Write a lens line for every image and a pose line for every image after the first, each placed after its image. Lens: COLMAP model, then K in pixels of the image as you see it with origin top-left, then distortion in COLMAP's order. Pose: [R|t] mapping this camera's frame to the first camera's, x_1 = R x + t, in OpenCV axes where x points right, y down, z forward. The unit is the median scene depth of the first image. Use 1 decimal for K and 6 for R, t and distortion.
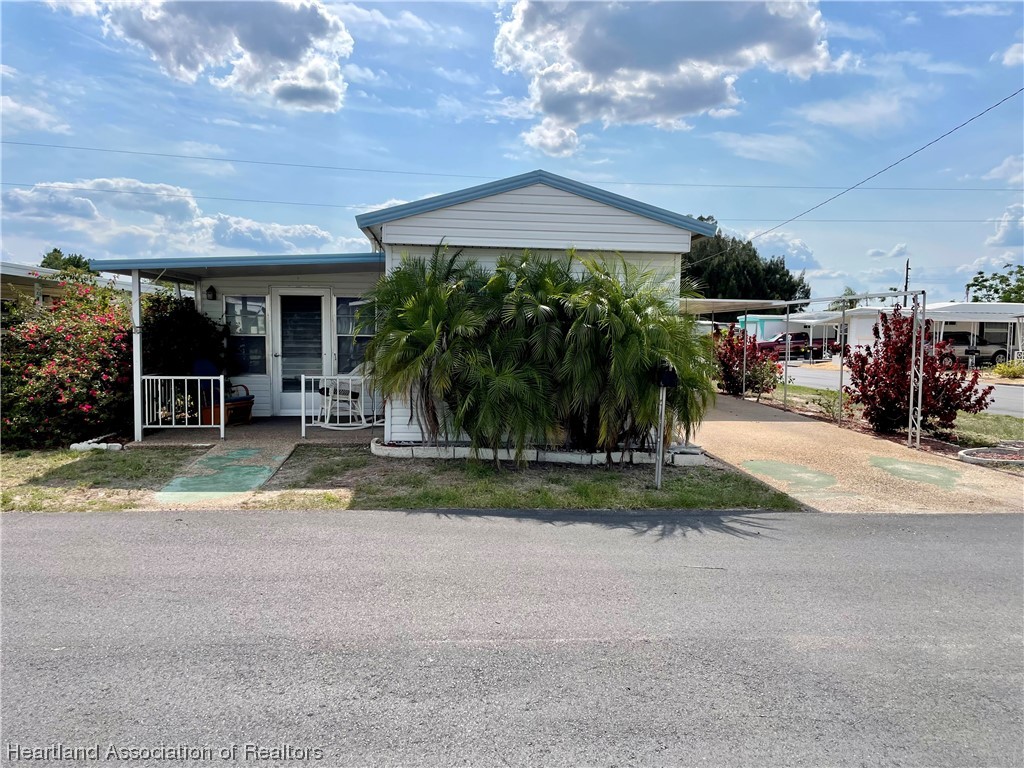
lens RADIAL K [[767.9, 0, 514.4], [0, 767.9, 383.4], [0, 0, 1]] dist [0.011800, 0.001966]
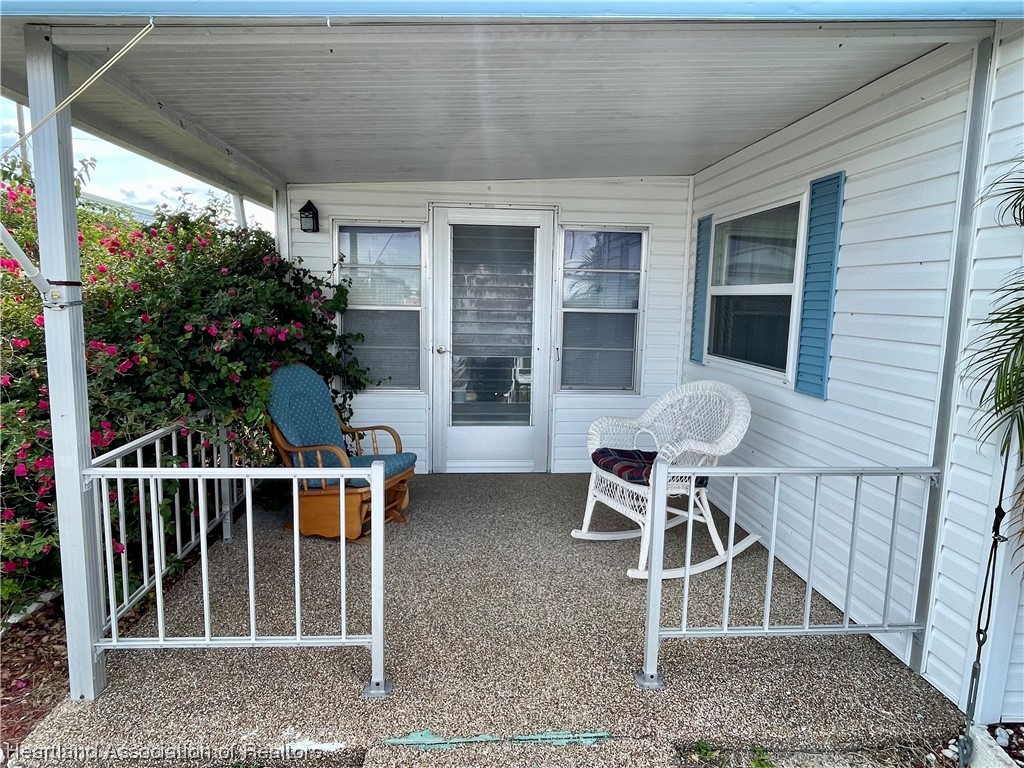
lens RADIAL K [[624.2, 0, 509.2], [0, 624.2, 384.2], [0, 0, 1]] dist [-0.008020, 0.007622]
pose [[0.999337, 0.015890, -0.032755, -0.254742], [-0.013645, 0.997614, 0.067672, -0.042712], [0.033752, -0.067180, 0.997170, 0.610420]]
